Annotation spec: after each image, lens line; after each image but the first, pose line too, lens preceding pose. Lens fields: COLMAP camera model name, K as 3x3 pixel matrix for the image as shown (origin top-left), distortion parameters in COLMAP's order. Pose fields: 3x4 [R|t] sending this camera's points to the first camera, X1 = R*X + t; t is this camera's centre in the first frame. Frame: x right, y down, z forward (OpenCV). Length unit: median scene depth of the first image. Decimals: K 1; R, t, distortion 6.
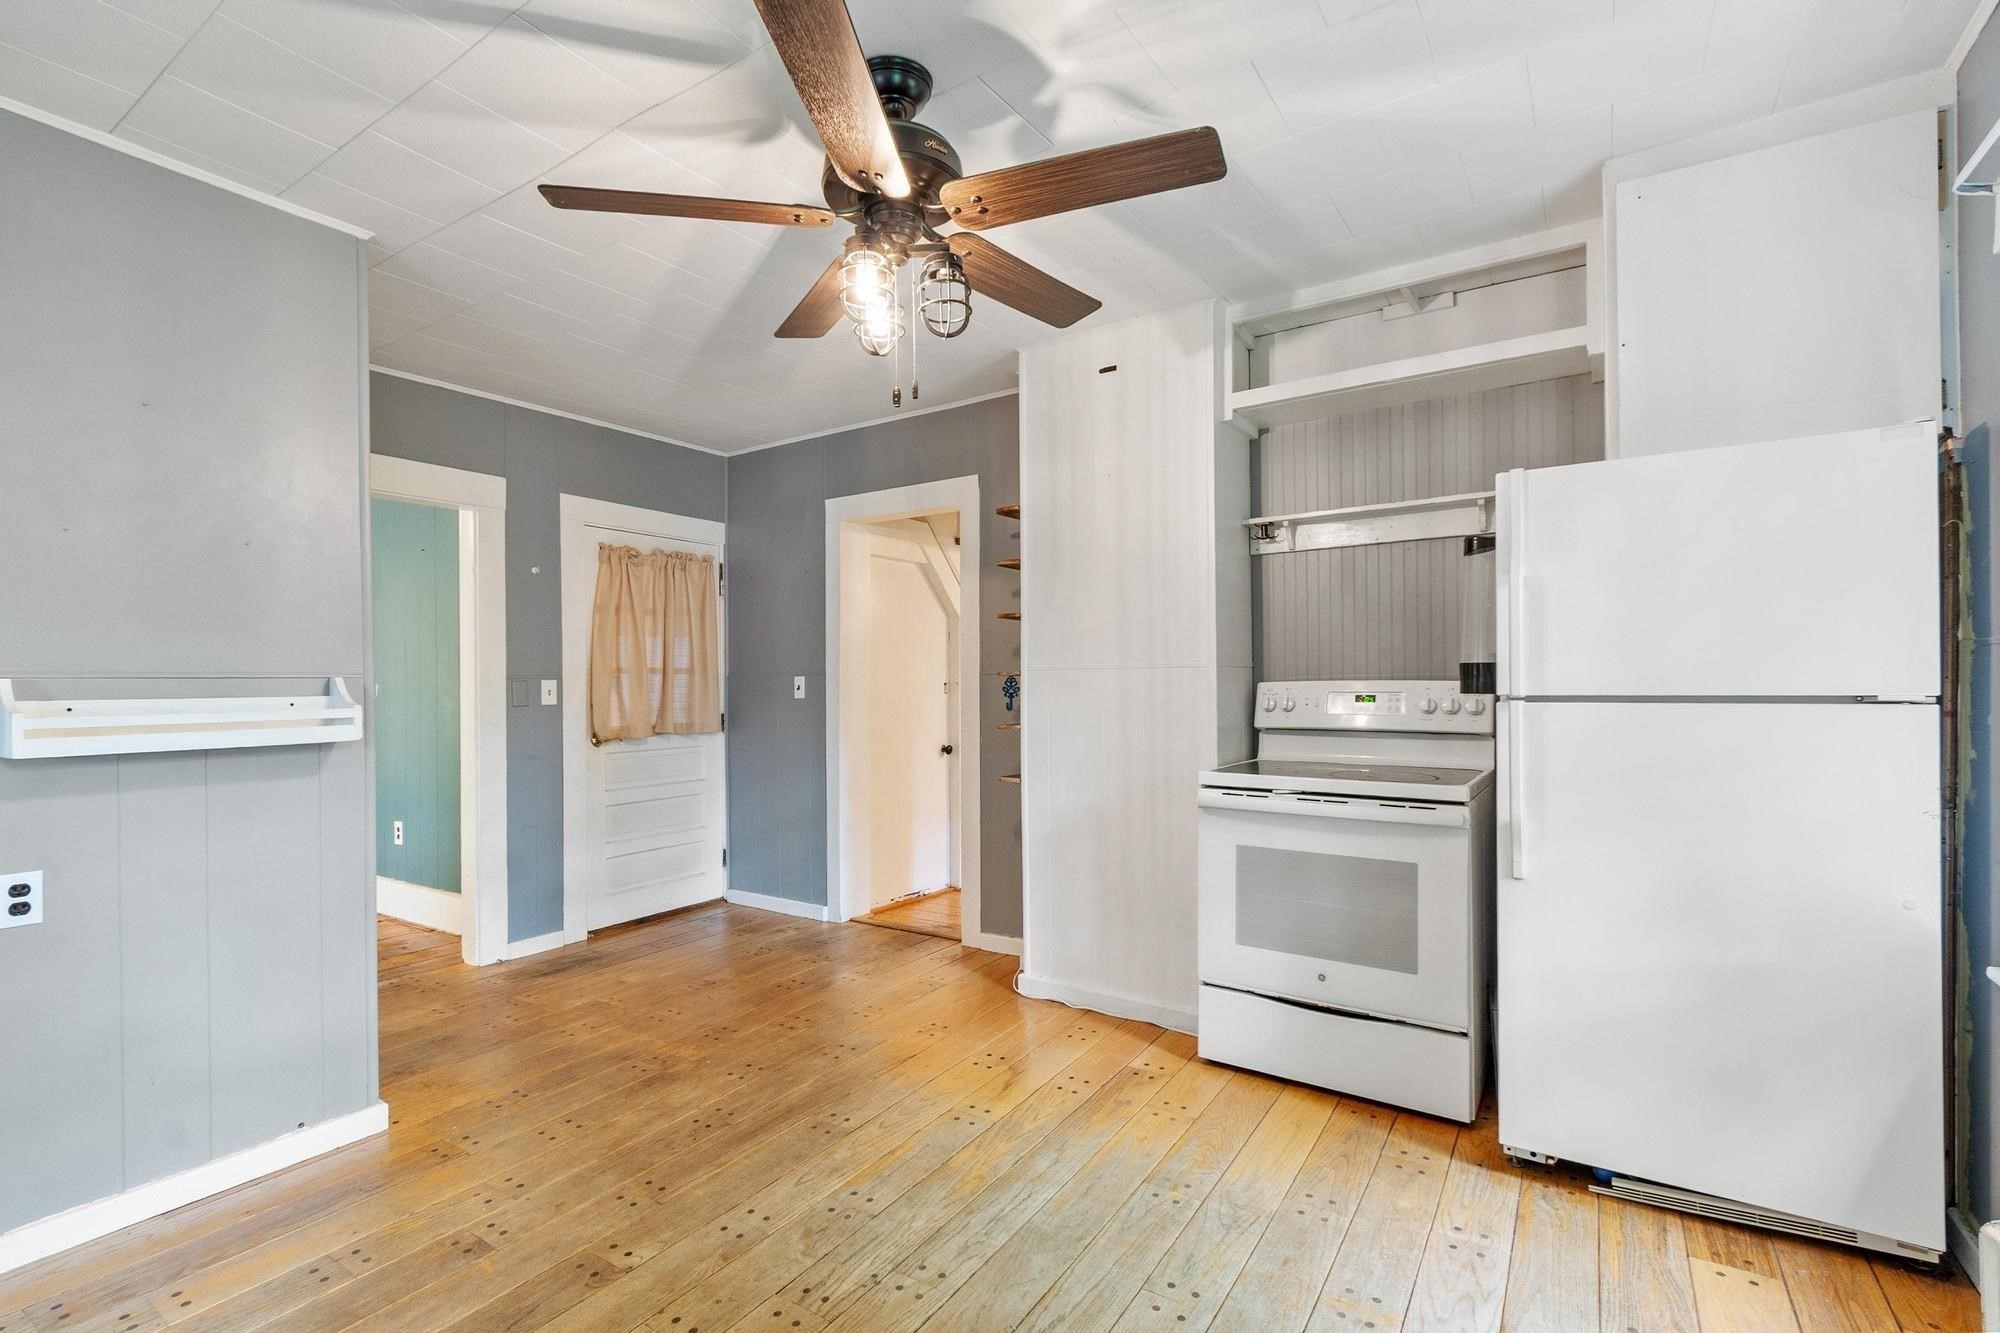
lens RADIAL K [[888.3, 0, 1016.7], [0, 888.3, 682.4], [0, 0, 1]] dist [-0.000960, 0.000236]
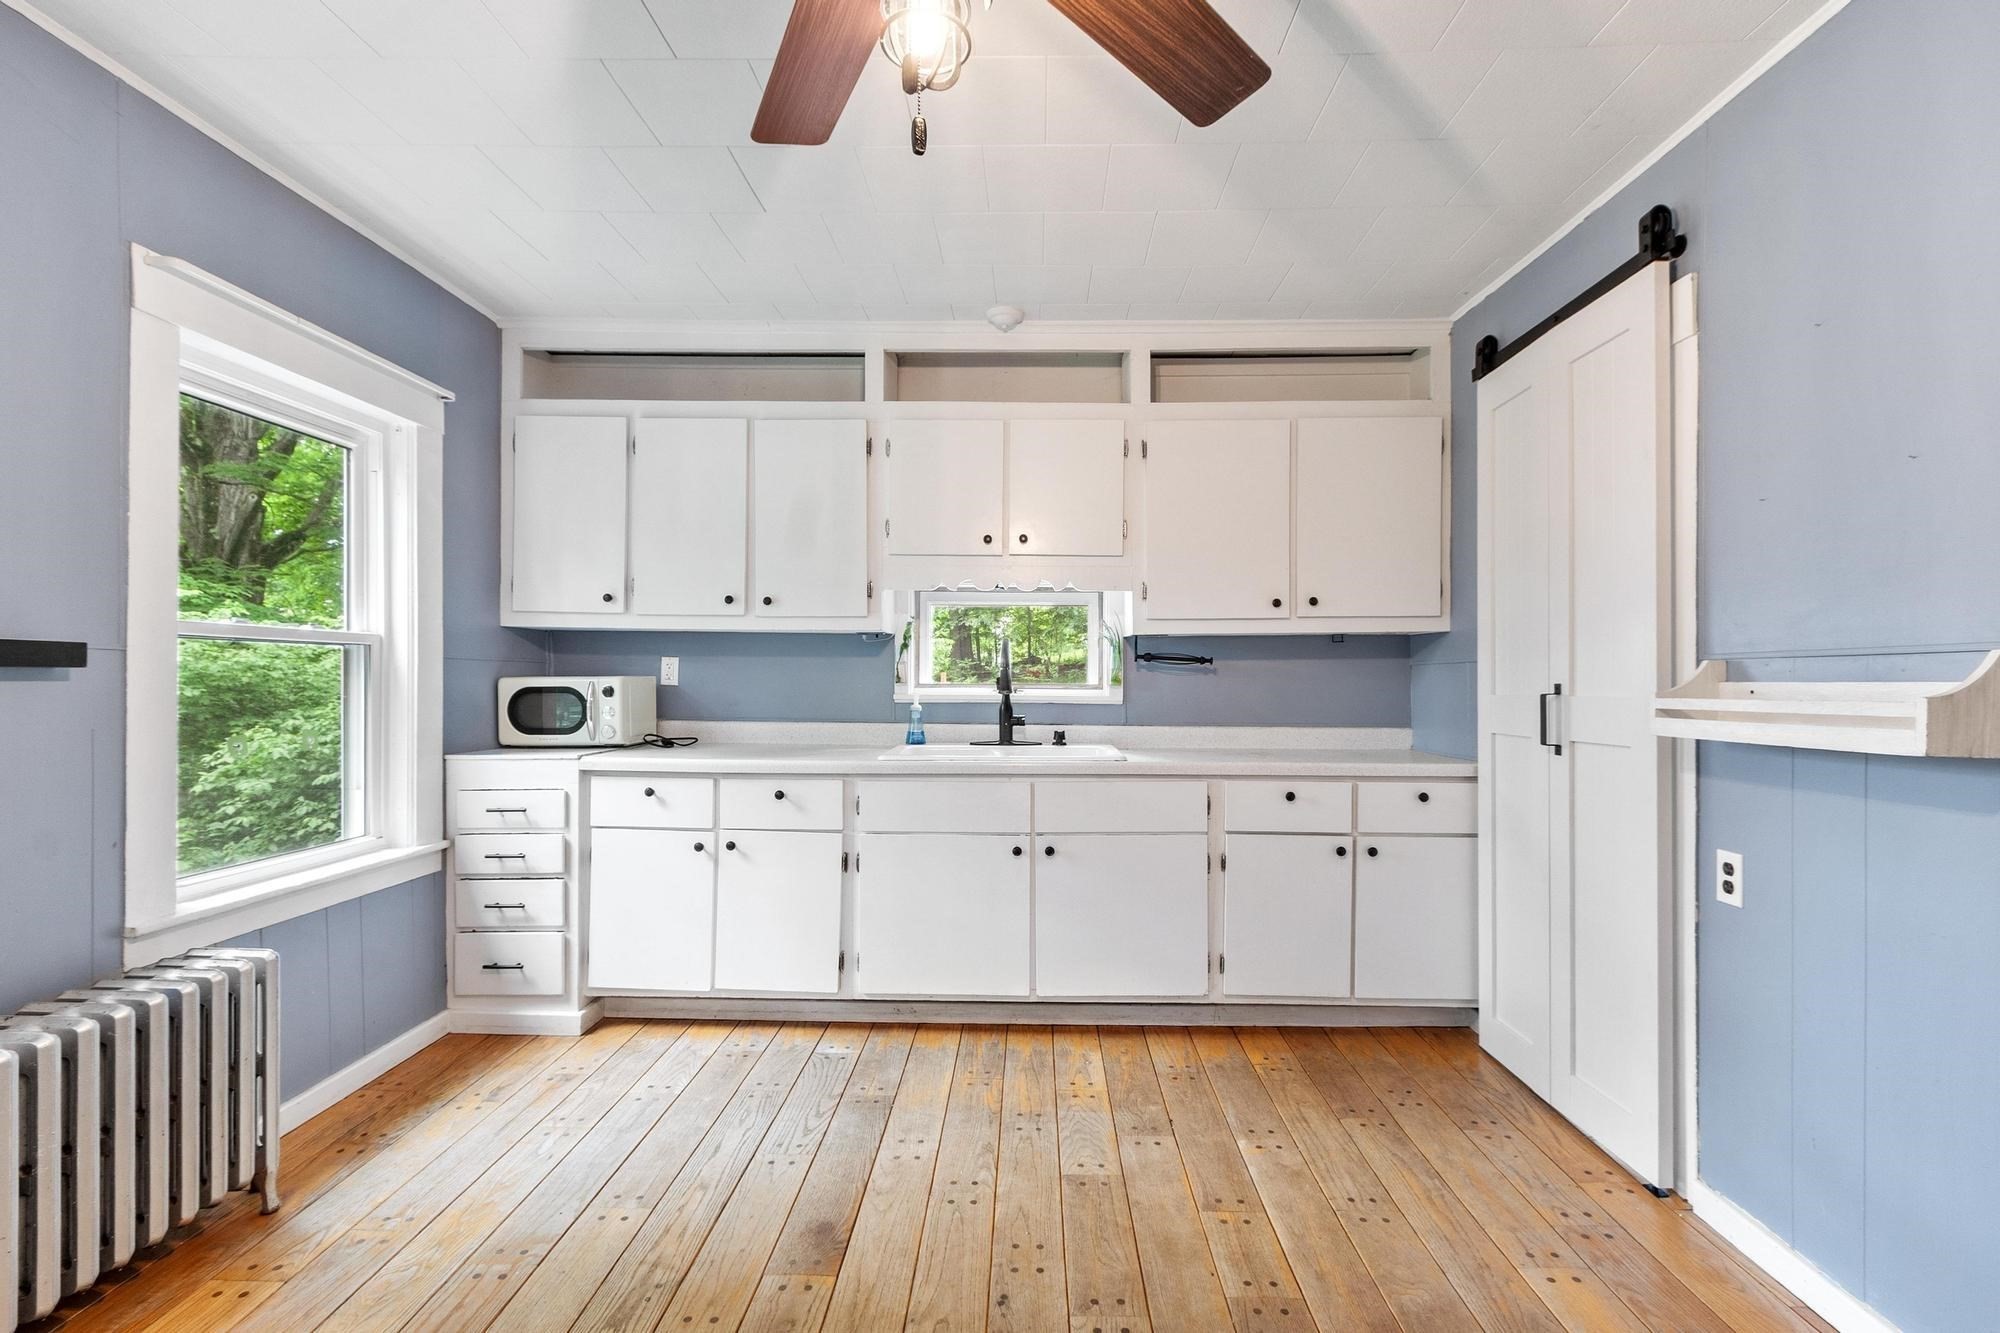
lens RADIAL K [[888.3, 0, 1010.6], [0, 888.3, 681.8], [0, 0, 1]] dist [-0.000960, 0.000236]
pose [[-0.849391, 0.009493, -0.527679, 0.048804], [0.009253, 0.999952, 0.003096, 0.004598], [0.527683, -0.002253, -0.849438, 0.651639]]
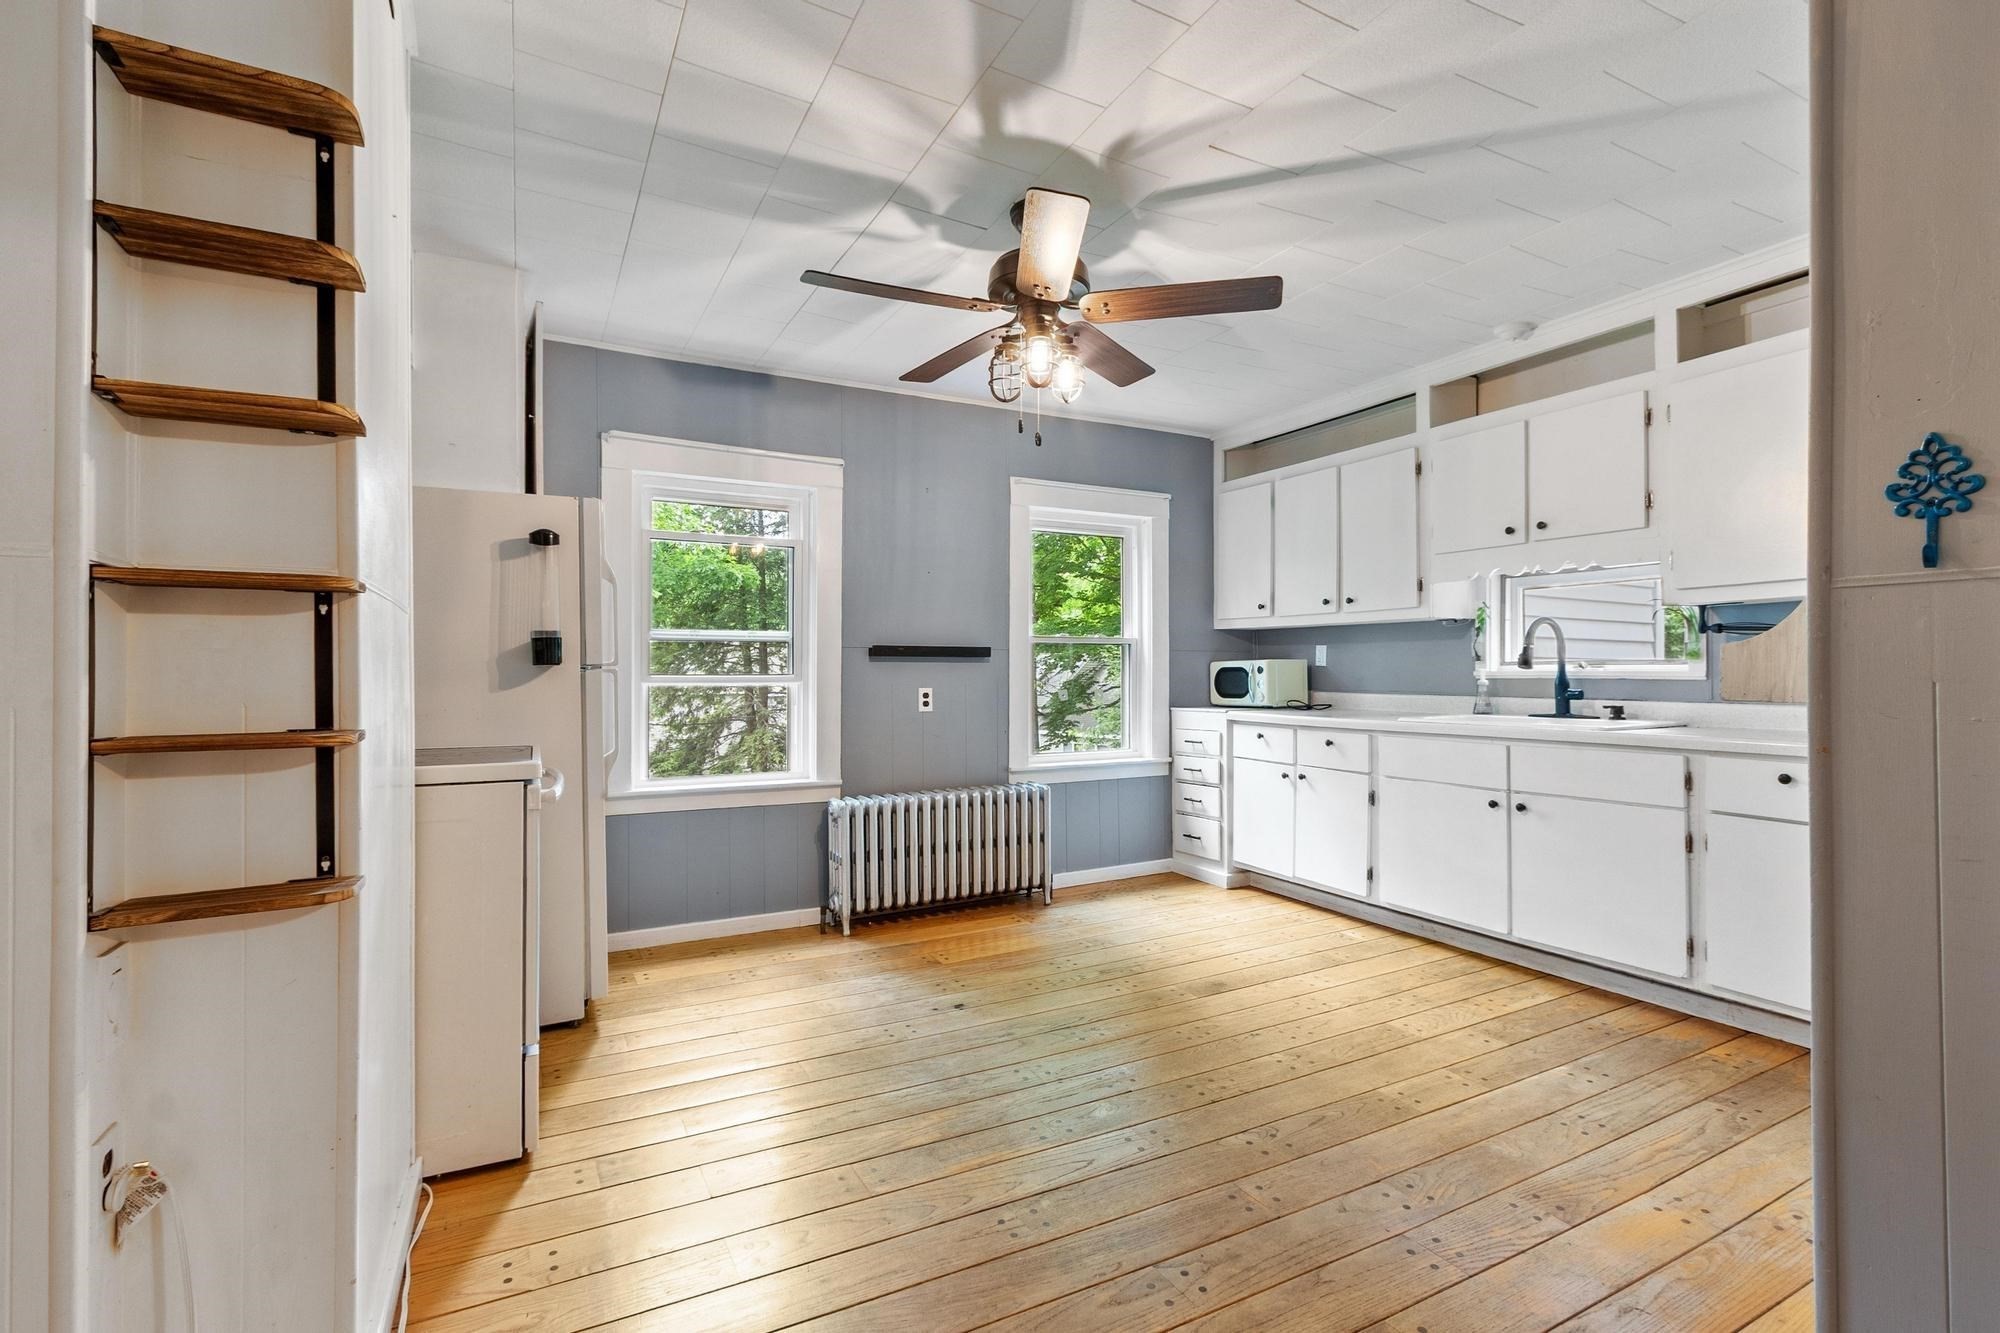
lens RADIAL K [[888.3, 0, 992.0], [0, 888.3, 674.1], [0, 0, 1]] dist [-0.000960, 0.000236]
pose [[-0.871718, 0.013041, 0.489835, -0.325445], [0.008274, 0.999895, -0.011896, 0.028755], [-0.489939, -0.006317, -0.871734, 0.982639]]
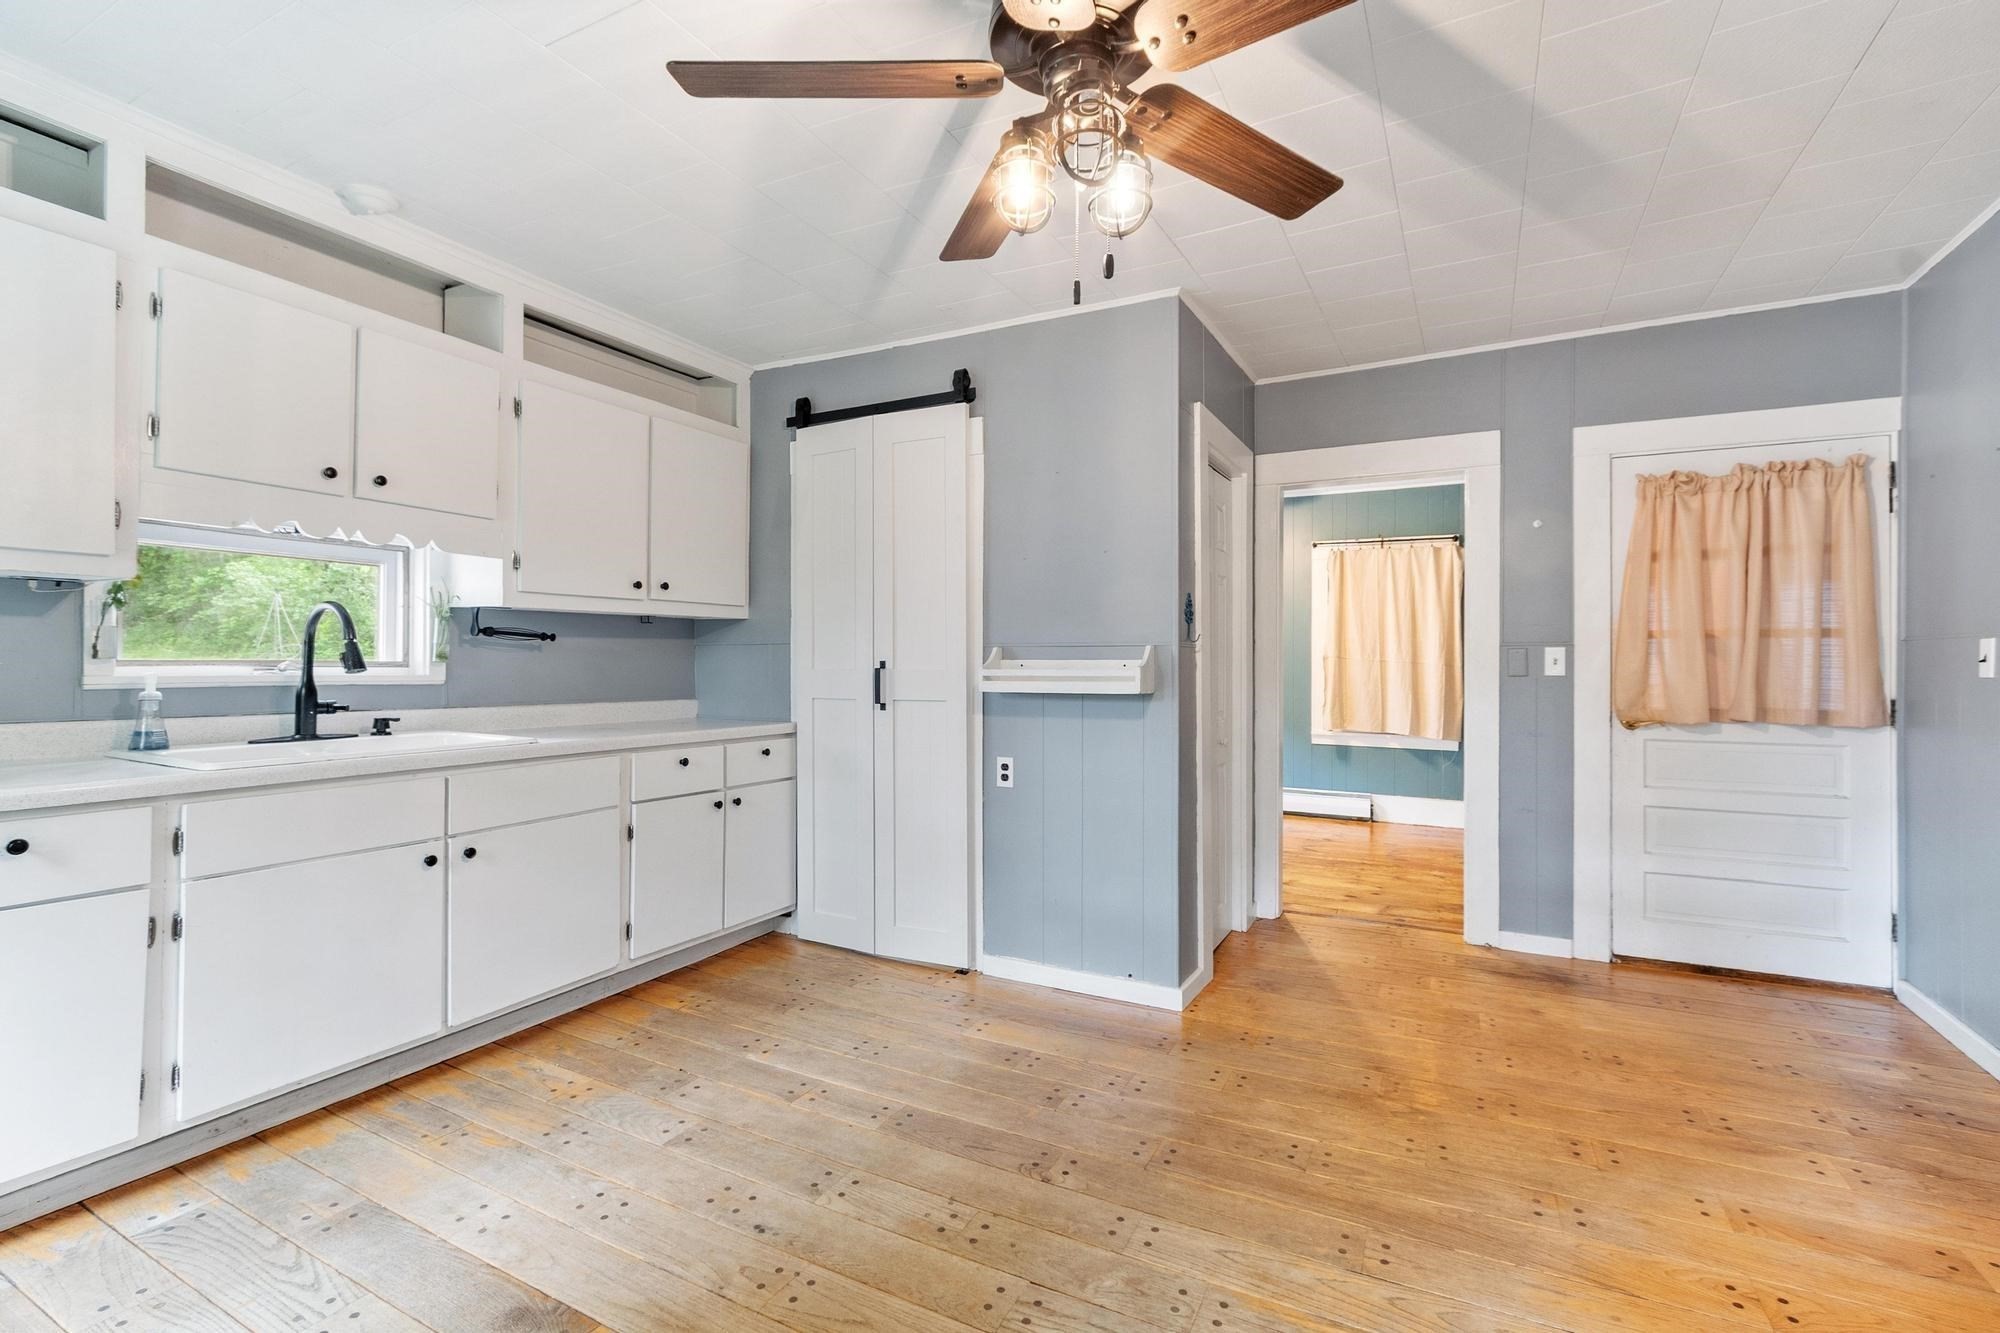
lens RADIAL K [[888.3, 0, 1000.1], [0, 888.3, 658.4], [0, 0, 1]] dist [-0.000960, 0.000236]
pose [[0.091659, 0.006293, -0.995771, 0.291647], [-0.000933, 0.999980, 0.006233, 0.003200], [0.995790, 0.000358, 0.091663, 0.377305]]
